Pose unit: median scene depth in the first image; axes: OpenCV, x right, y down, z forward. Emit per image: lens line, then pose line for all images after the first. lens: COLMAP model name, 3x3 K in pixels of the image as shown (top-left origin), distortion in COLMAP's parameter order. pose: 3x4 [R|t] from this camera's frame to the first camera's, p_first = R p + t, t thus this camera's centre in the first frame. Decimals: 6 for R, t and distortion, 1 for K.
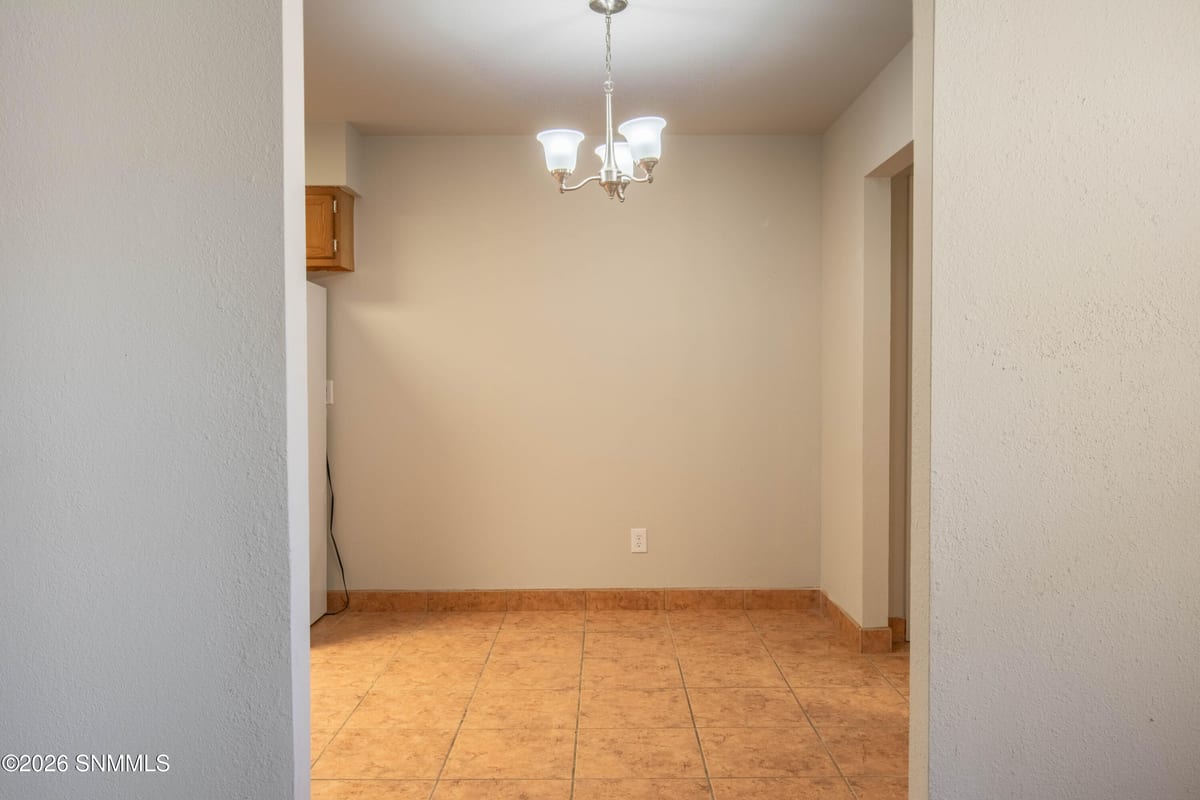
lens RADIAL K [[999.4, 0, 600.0], [0, 999.4, 400.0], [0, 0, 1]] dist [0.001562, 0.000128]
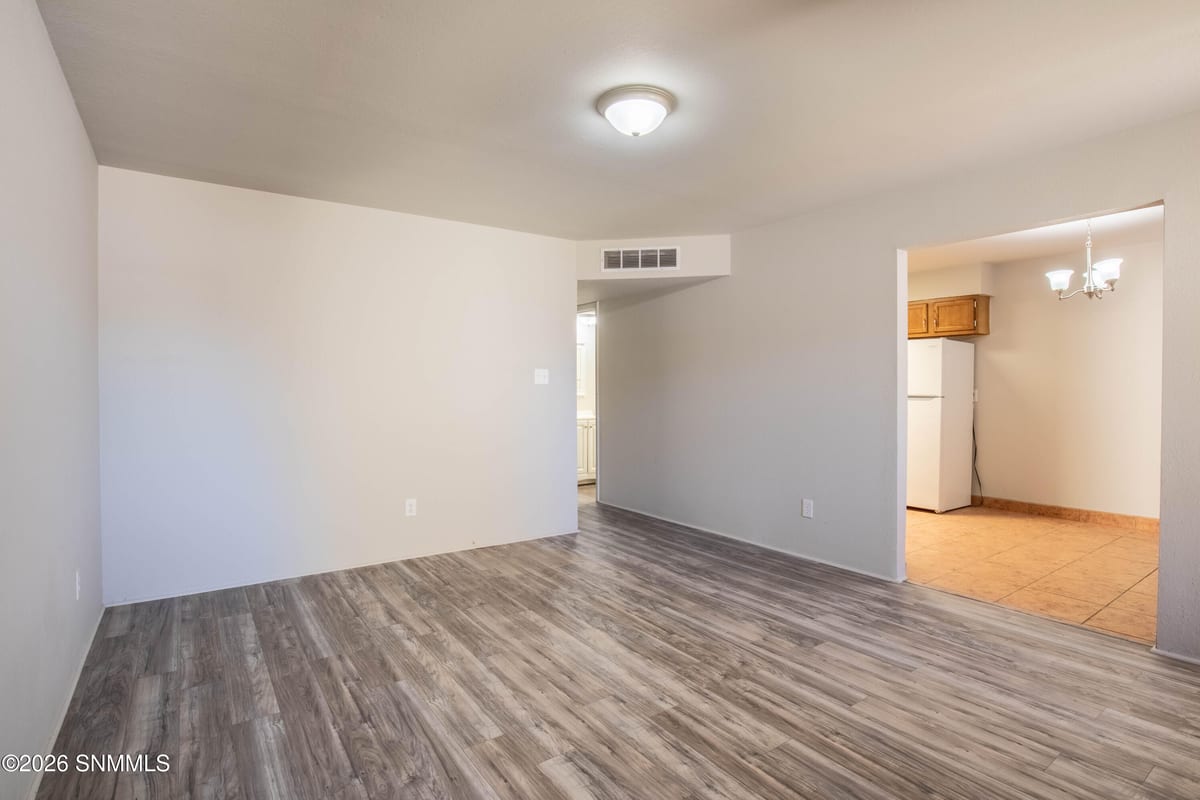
lens RADIAL K [[598.3, 0, 600.0], [0, 598.3, 400.0], [0, 0, 1]] dist [-0.001660, -0.000184]
pose [[0.581525, 0.027854, -0.813052, 0.287133], [-0.024880, 0.999555, 0.016449, 0.000468], [0.813148, 0.010663, 0.581959, -0.331231]]
